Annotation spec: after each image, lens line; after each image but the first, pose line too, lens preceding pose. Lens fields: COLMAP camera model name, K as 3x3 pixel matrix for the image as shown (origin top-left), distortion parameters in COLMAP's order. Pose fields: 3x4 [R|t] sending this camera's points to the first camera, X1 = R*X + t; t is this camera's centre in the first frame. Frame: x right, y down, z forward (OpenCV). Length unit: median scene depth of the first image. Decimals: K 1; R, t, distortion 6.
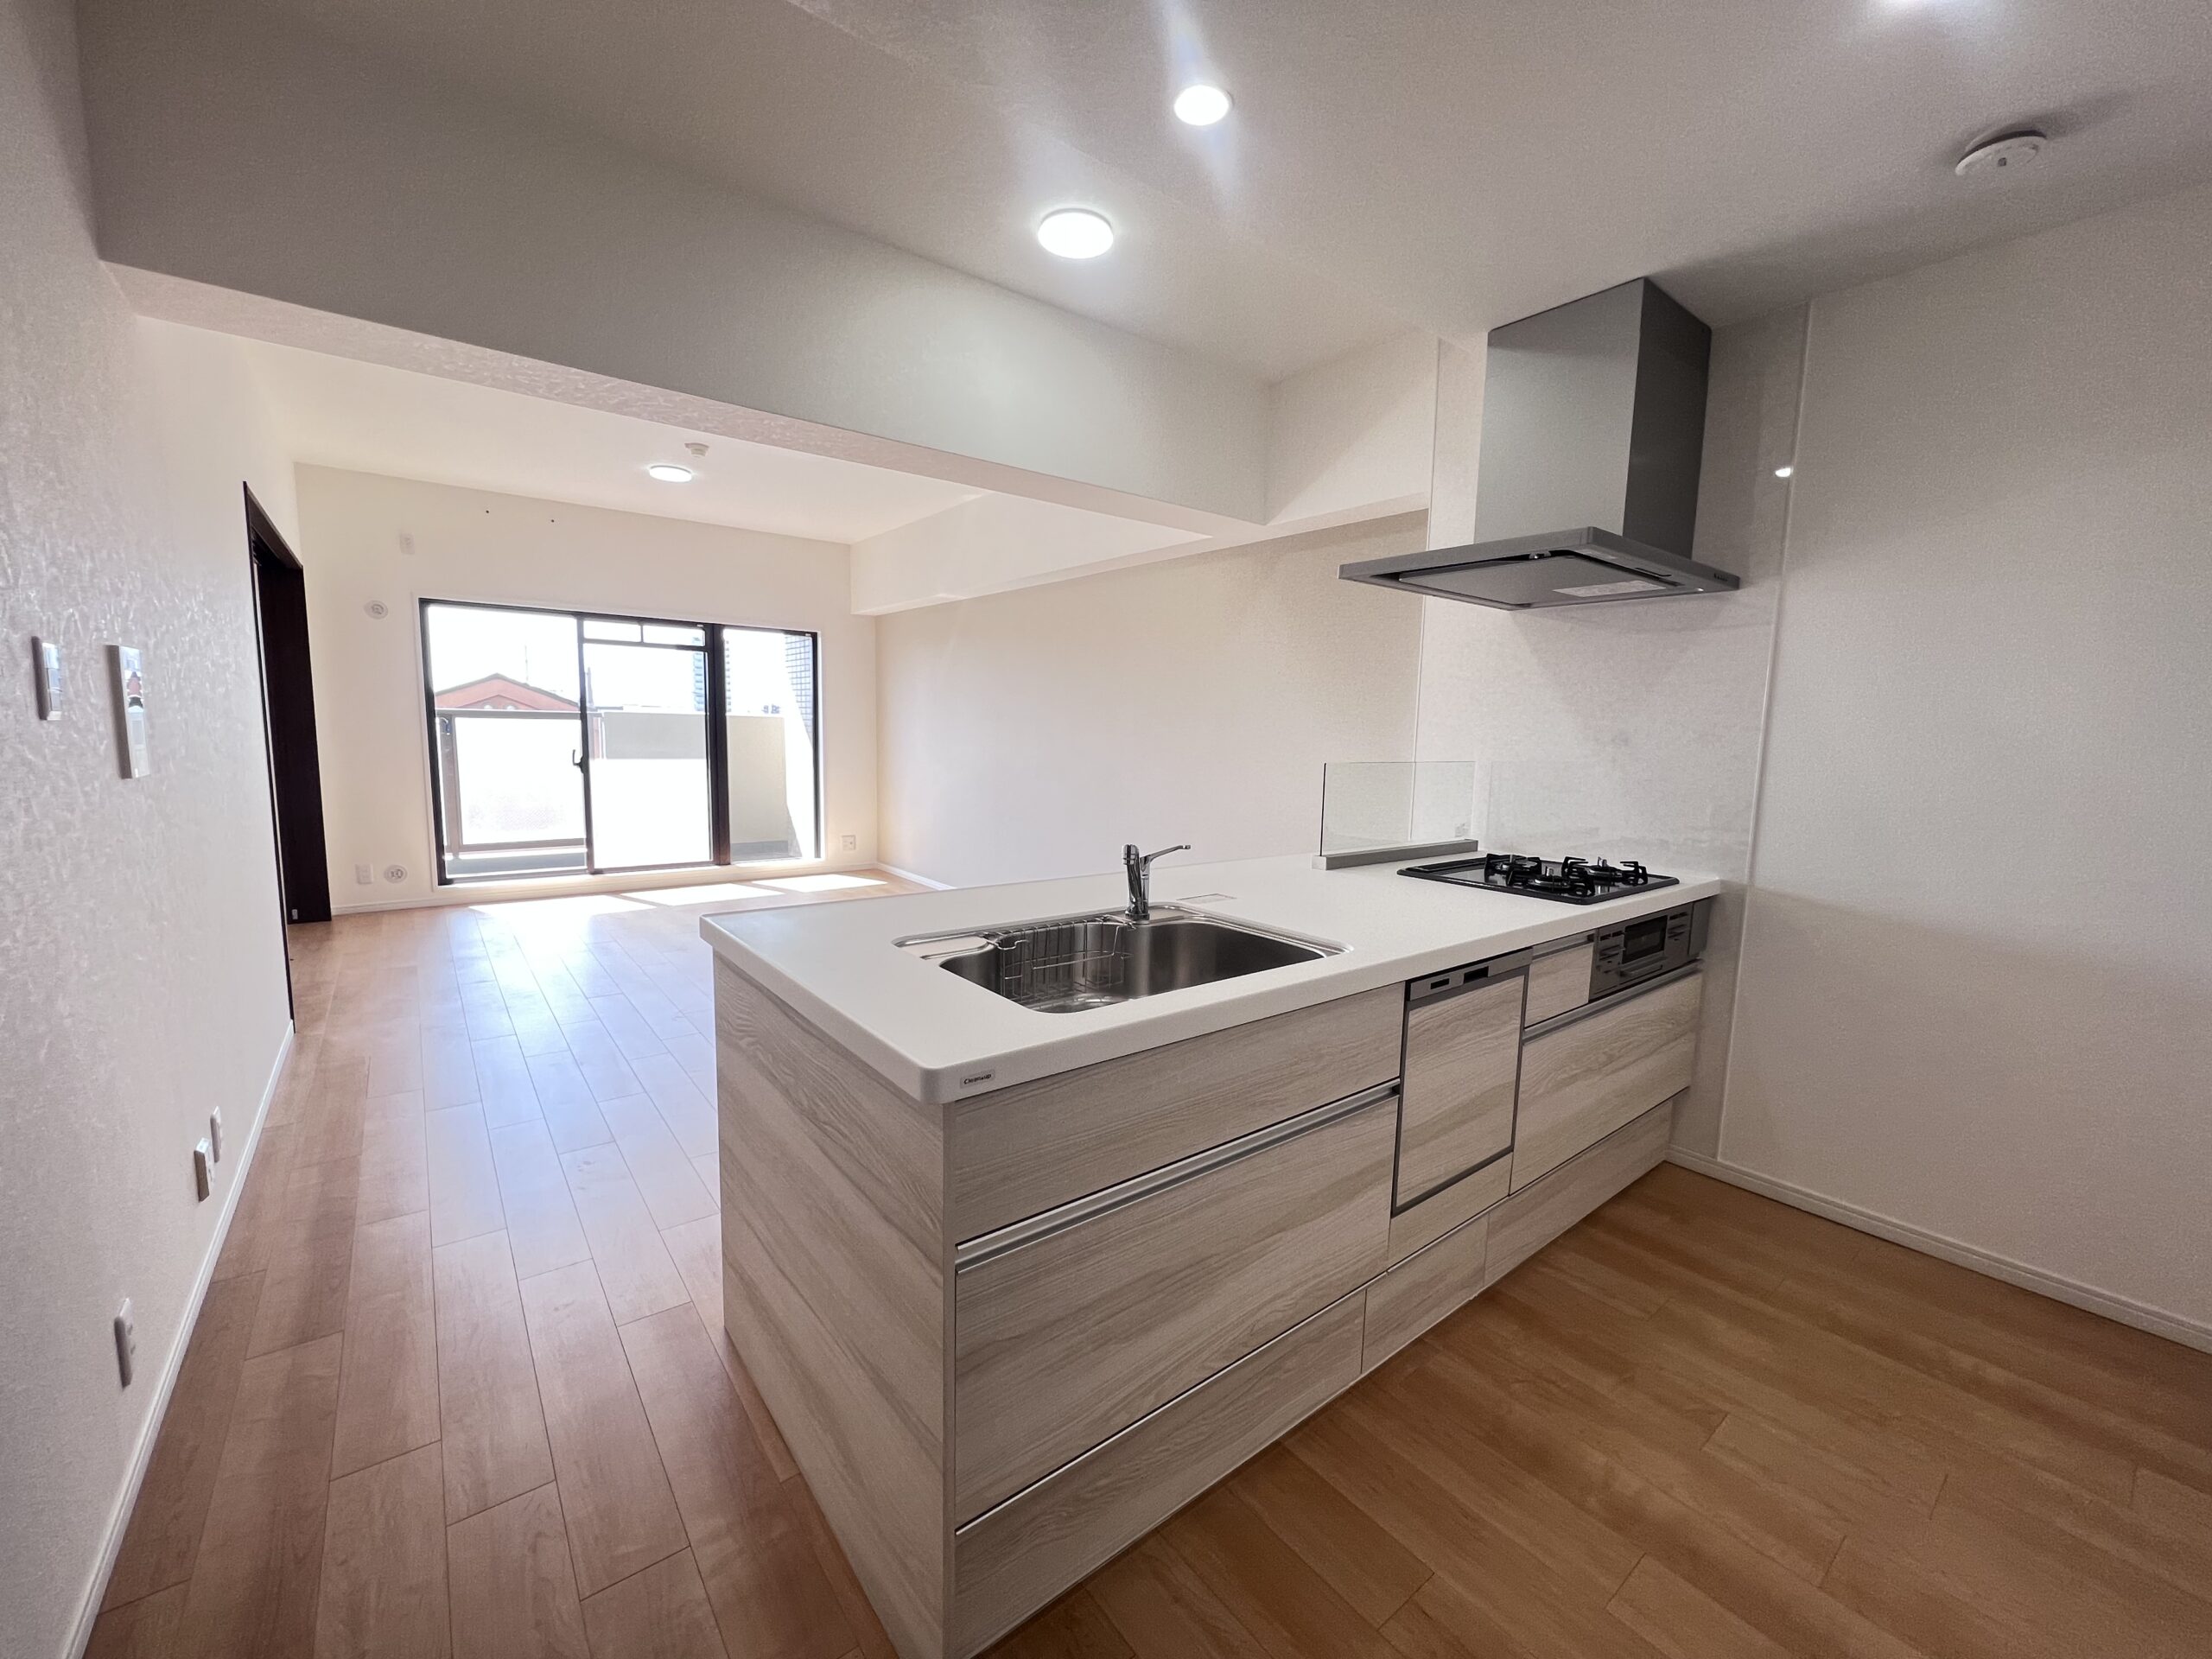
lens RADIAL K [[884.5, 0, 1102.3], [0, 884.5, 835.3], [0, 0, 1]] dist [-0.003367, 0.000527]
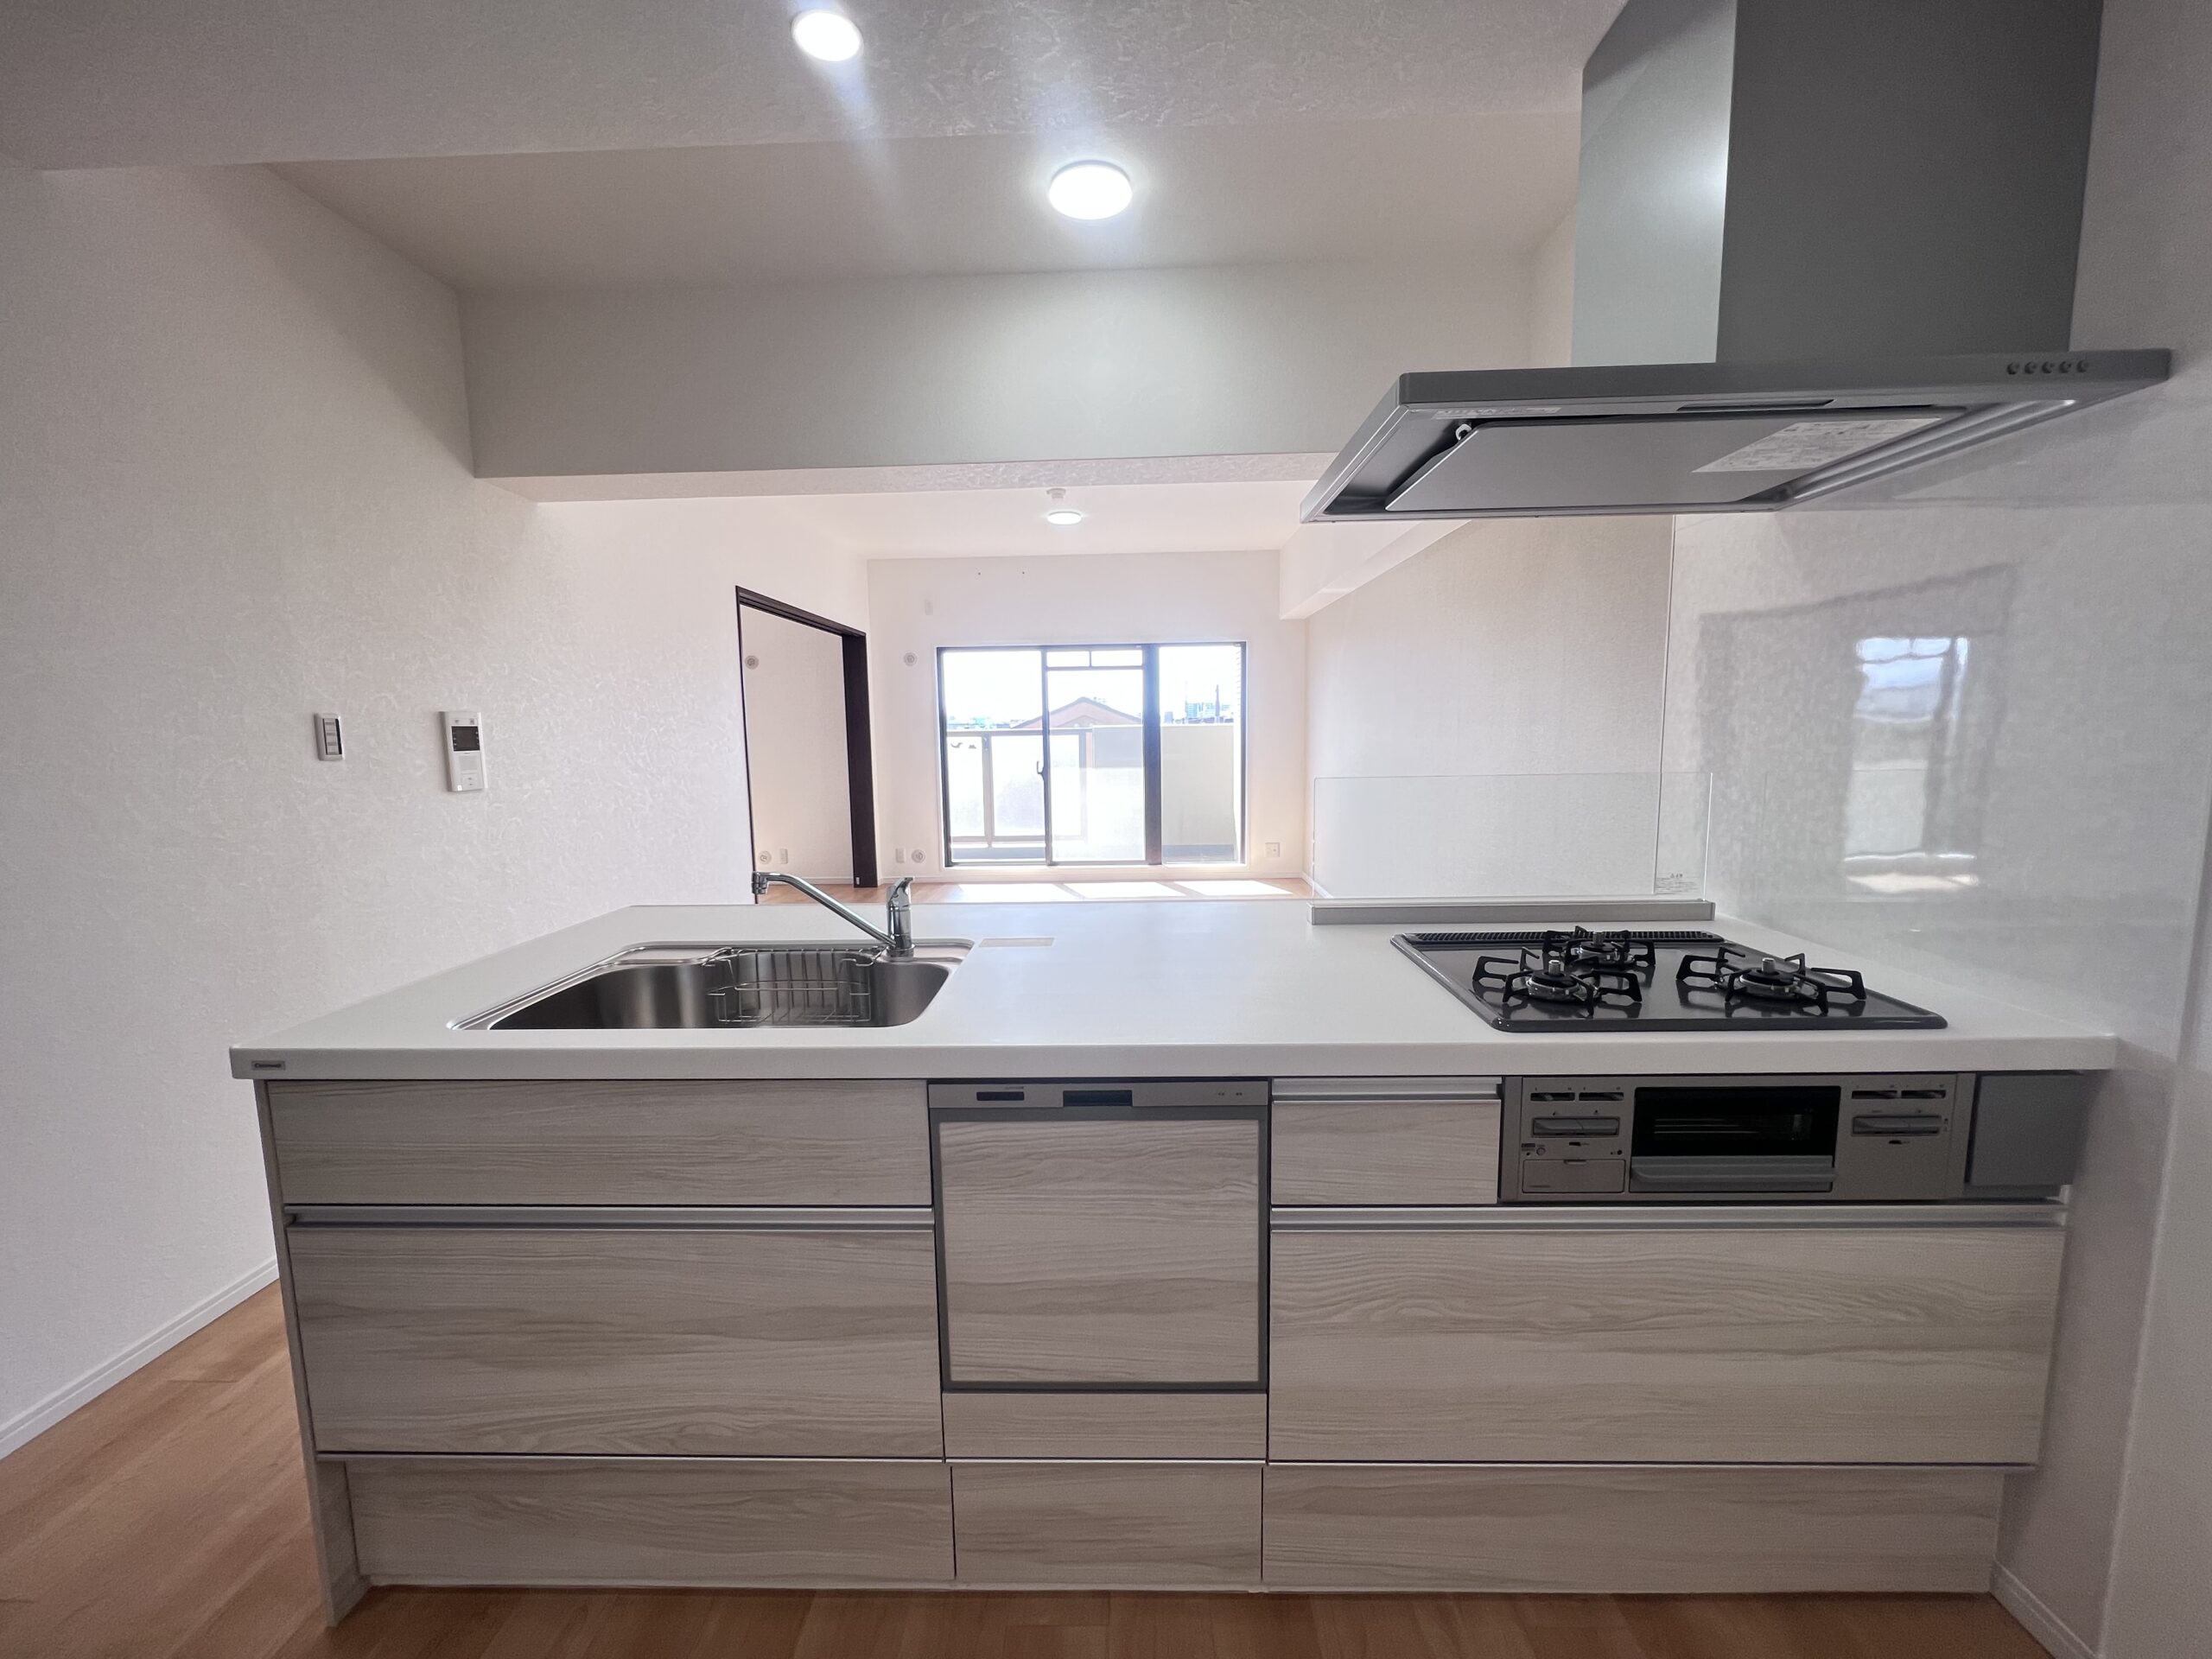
lens RADIAL K [[884.5, 0, 1102.3], [0, 884.5, 835.3], [0, 0, 1]] dist [-0.003367, 0.000527]
pose [[0.770471, 0.040730, -0.636172, 0.690117], [-0.042617, 0.999015, 0.012347, -0.042530], [0.636049, 0.017599, 0.771448, 0.385671]]
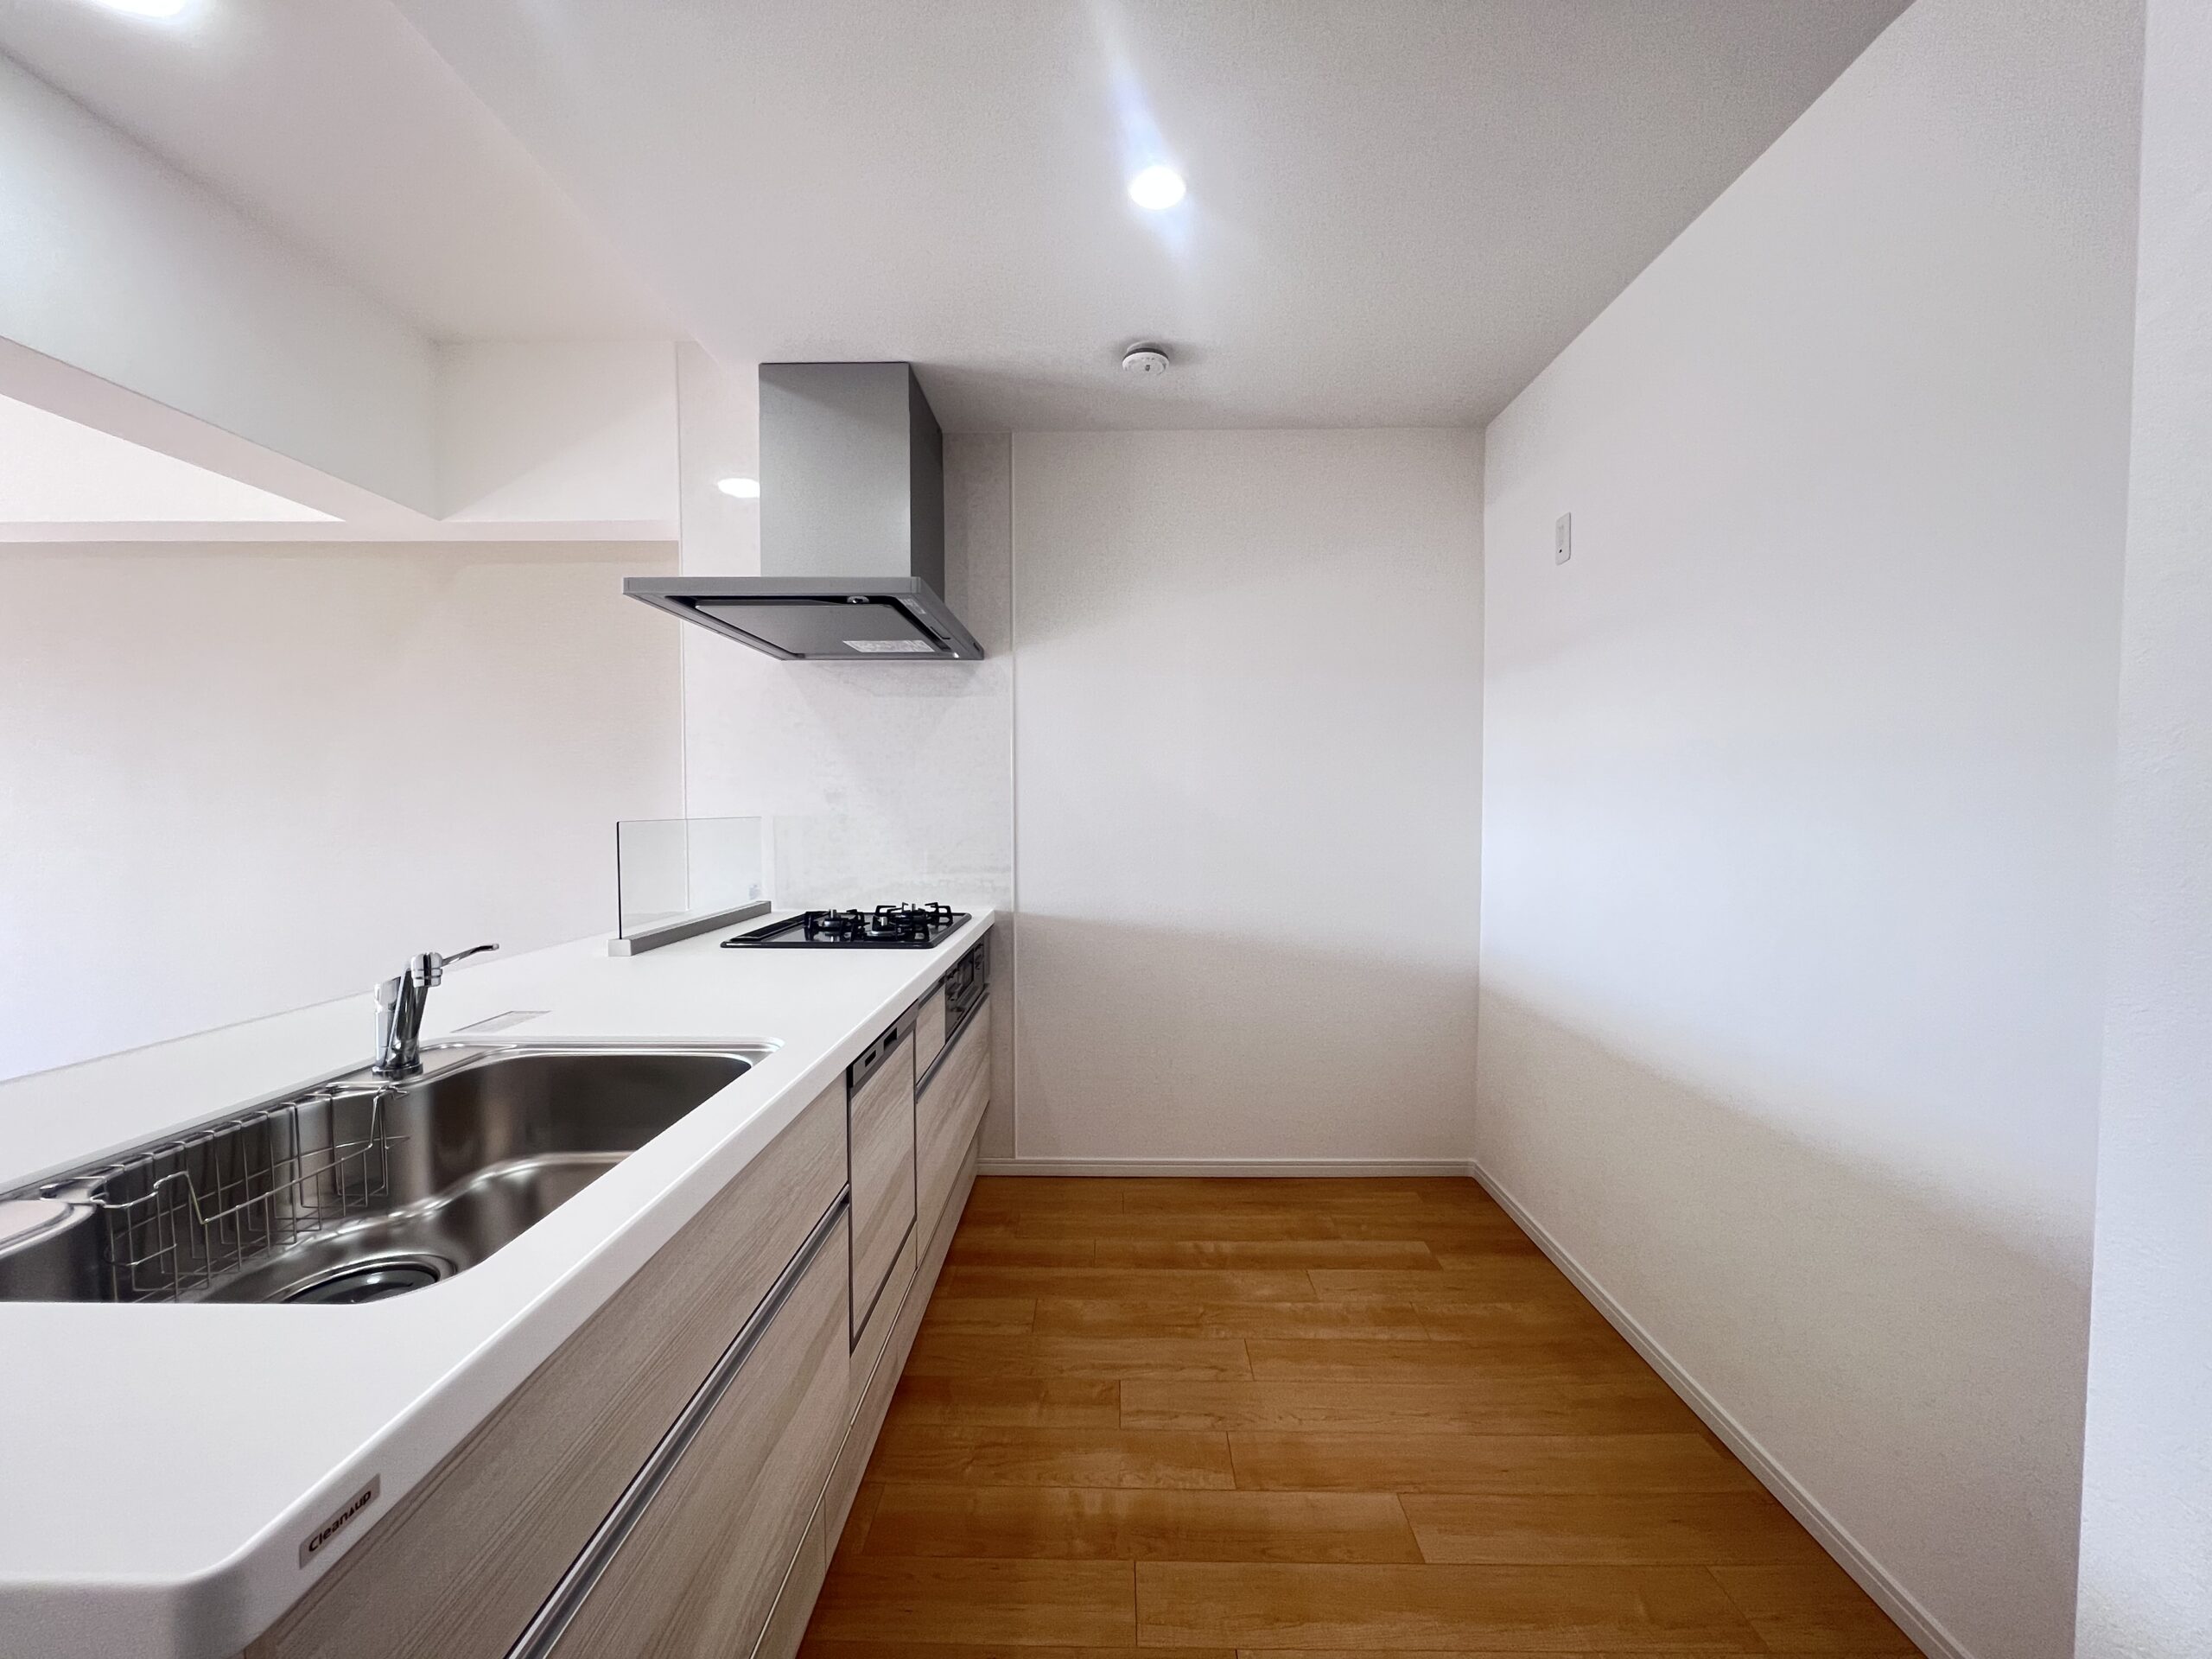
lens RADIAL K [[884.5, 0, 1102.3], [0, 884.5, 835.3], [0, 0, 1]] dist [-0.003367, 0.000527]
pose [[0.626268, -0.048767, 0.778081, -0.110807], [0.107485, 0.993912, -0.024218, -0.004142], [-0.772163, 0.098799, 0.627697, 0.196662]]
